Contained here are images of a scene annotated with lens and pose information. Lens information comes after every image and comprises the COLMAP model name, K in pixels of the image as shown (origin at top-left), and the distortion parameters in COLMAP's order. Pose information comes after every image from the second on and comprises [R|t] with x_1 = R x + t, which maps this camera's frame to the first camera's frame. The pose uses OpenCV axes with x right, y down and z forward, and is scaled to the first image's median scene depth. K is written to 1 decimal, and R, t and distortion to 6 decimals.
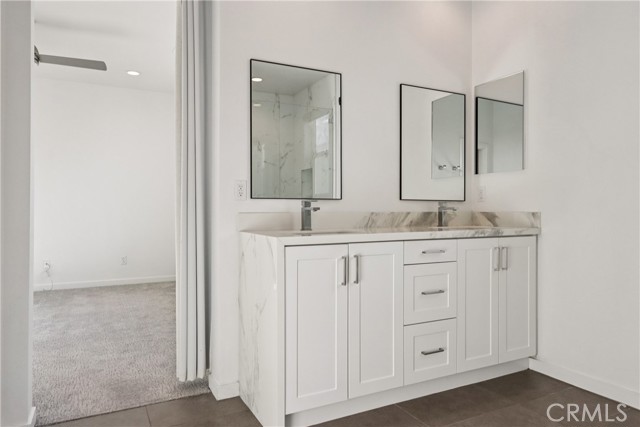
lens RADIAL K [[406.2, 0, 322.9], [0, 406.2, 212.9], [0, 0, 1]] dist [0.013726, -0.000468]
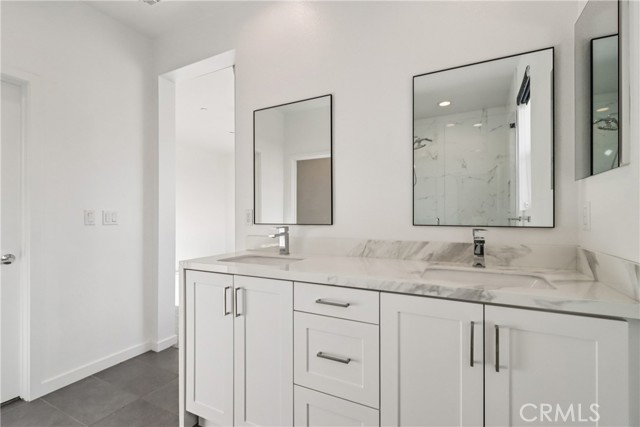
lens RADIAL K [[296.7, 0, 321.9], [0, 296.7, 214.6], [0, 0, 1]] dist [0.008023, -0.002884]
pose [[0.584813, -0.004329, -0.811156, 0.559505], [-0.003722, 0.999961, -0.008020, -0.048002], [0.811159, 0.007710, 0.584774, 0.532675]]
